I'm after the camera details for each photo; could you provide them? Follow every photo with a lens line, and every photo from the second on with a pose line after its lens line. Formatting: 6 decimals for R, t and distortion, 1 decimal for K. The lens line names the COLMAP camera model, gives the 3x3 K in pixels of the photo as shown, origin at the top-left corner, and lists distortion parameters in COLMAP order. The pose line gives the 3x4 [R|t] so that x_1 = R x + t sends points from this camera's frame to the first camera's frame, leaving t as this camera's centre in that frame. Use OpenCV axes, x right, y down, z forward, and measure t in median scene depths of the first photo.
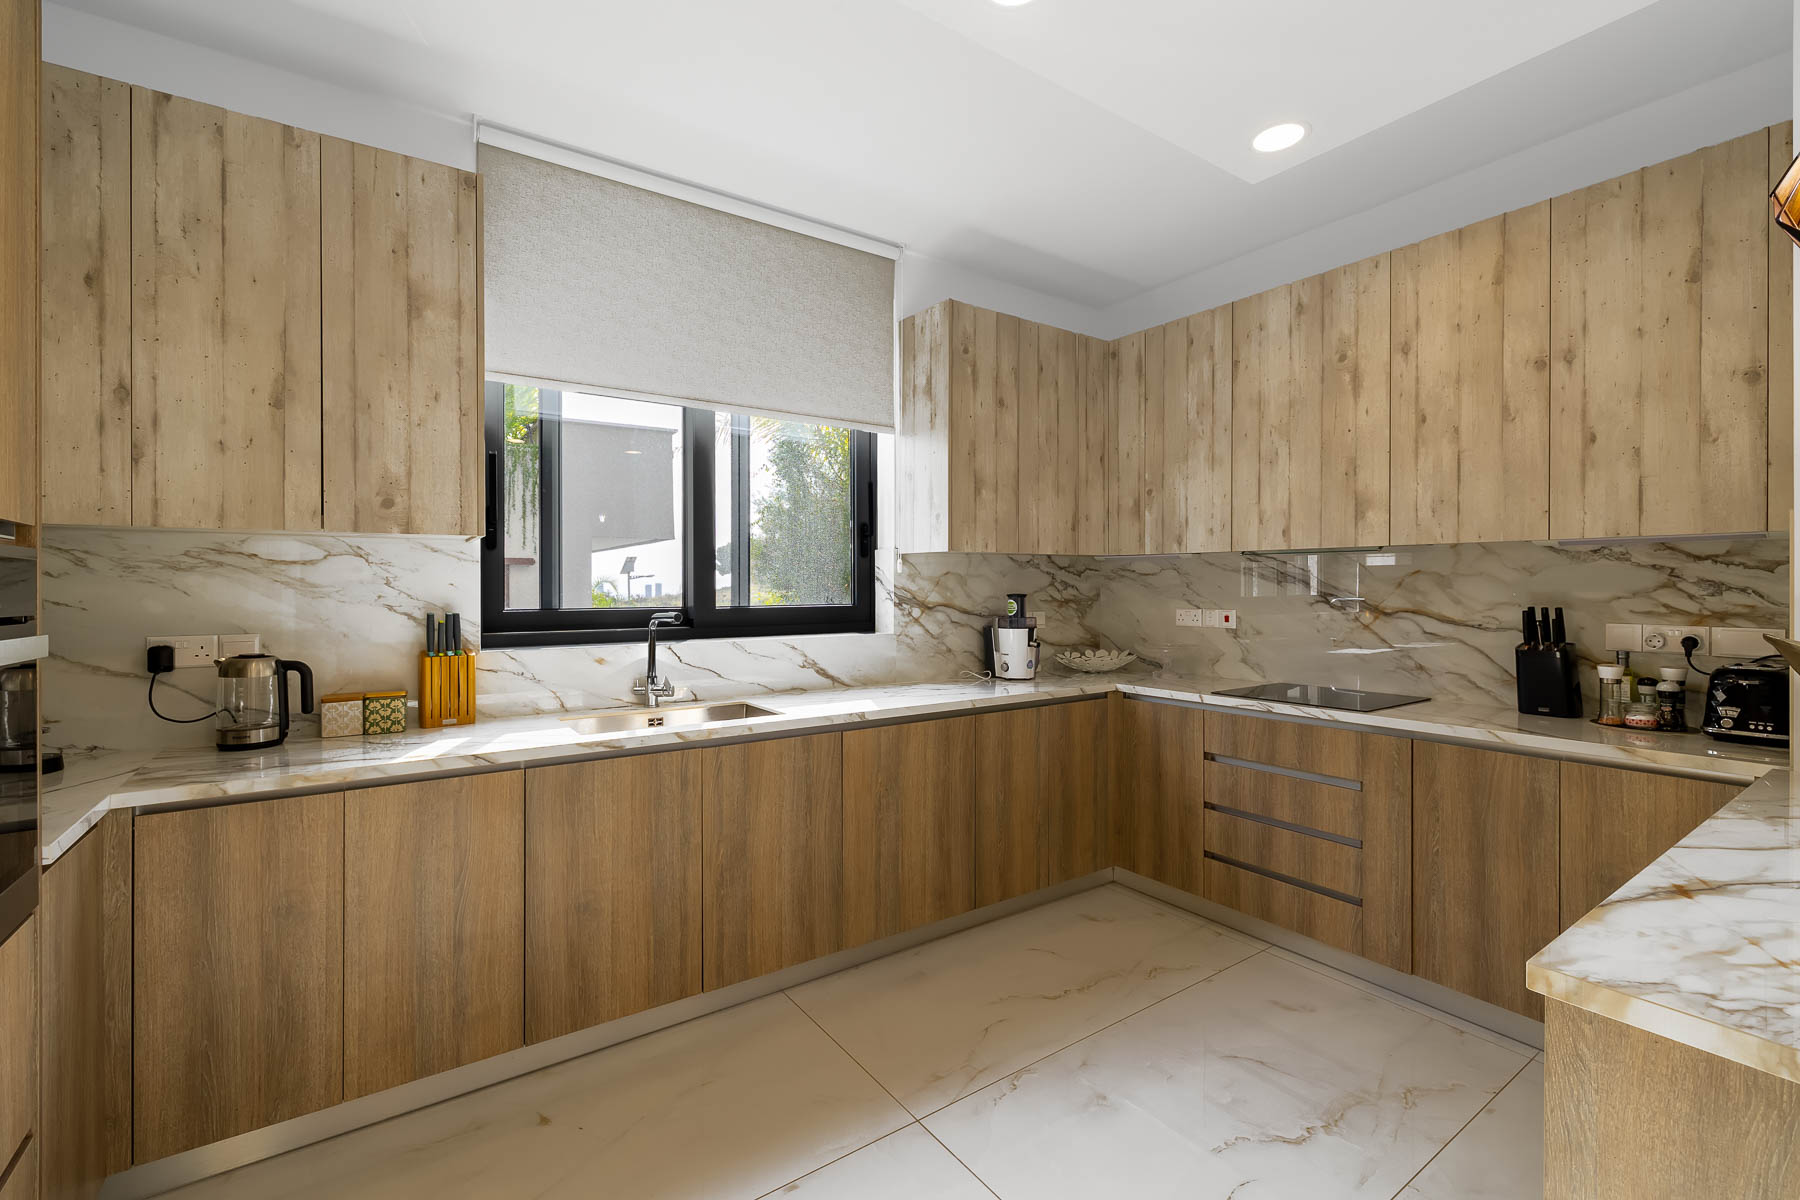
lens RADIAL K [[768.4, 0, 891.1], [0, 768.4, 592.6], [0, 0, 1]] dist [0.000133, -0.001418]
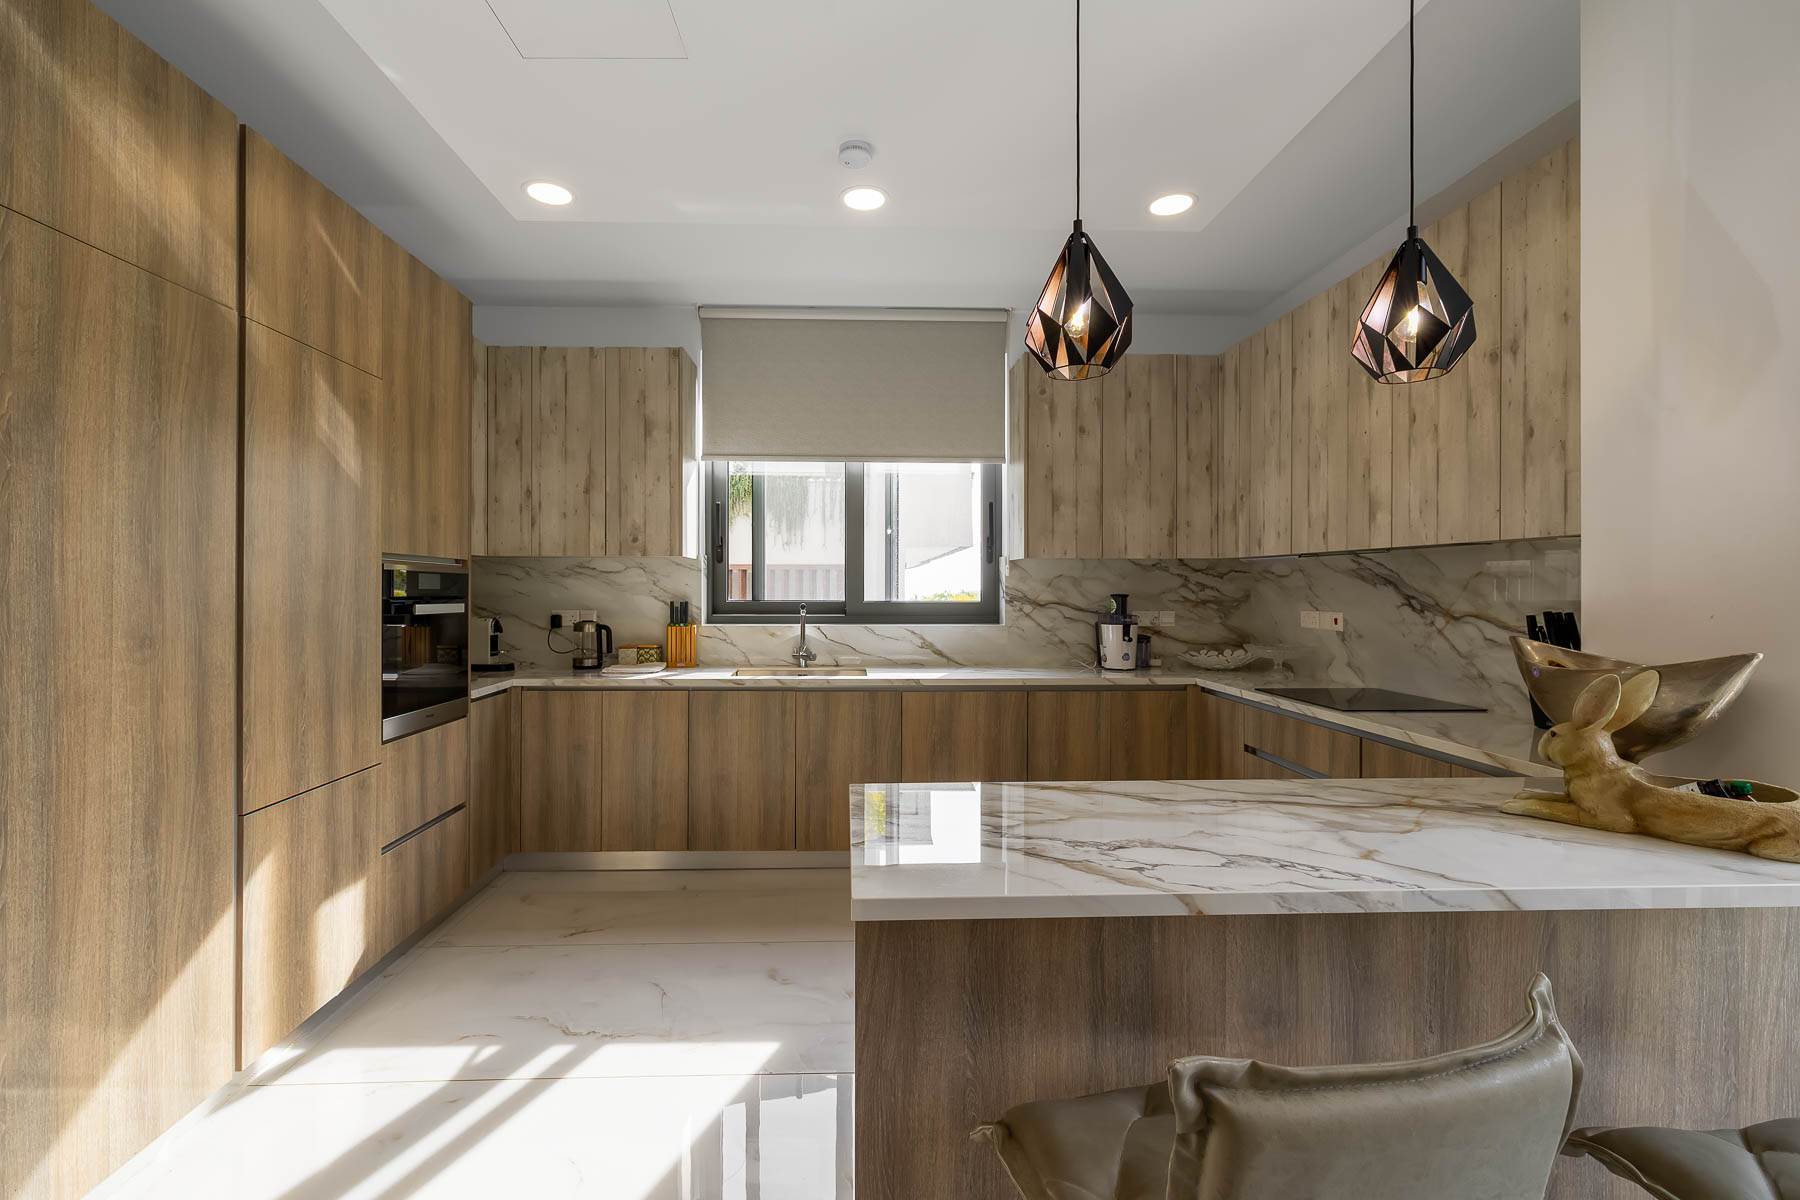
lens RADIAL K [[768.4, 0, 886.2], [0, 768.4, 595.2], [0, 0, 1]] dist [0.000133, -0.001418]
pose [[0.851236, 0.009999, -0.524688, 0.690364], [-0.008894, 0.999950, 0.004626, 0.001744], [0.524708, 0.000729, 0.851282, -0.206957]]
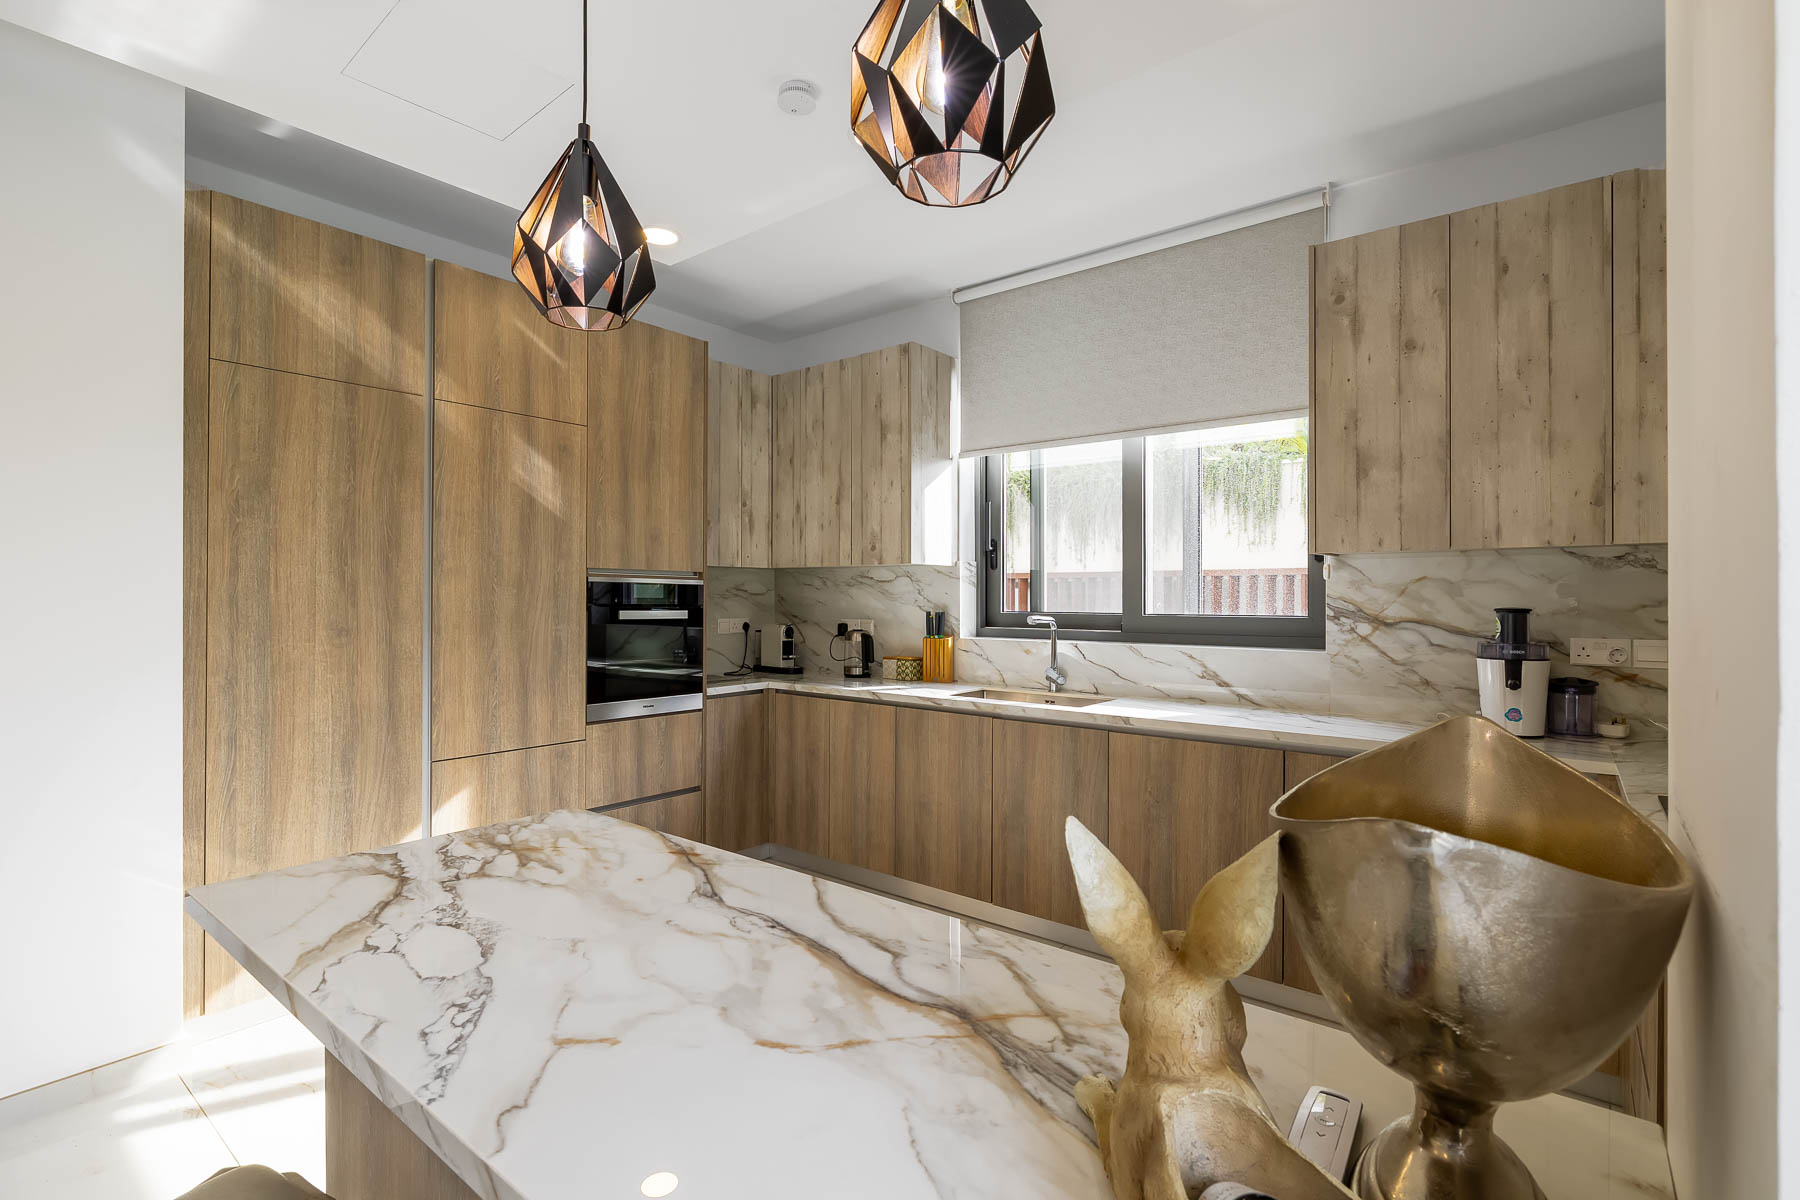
lens RADIAL K [[841.0, 0, 905.4], [0, 841.0, 604.5], [0, 0, 1]] dist [-0.005728, 0.000037]
pose [[0.294044, 0.012494, -0.955710, 1.049549], [-0.011322, 0.999890, 0.009588, -0.003673], [0.955725, 0.008001, 0.294154, 0.419191]]
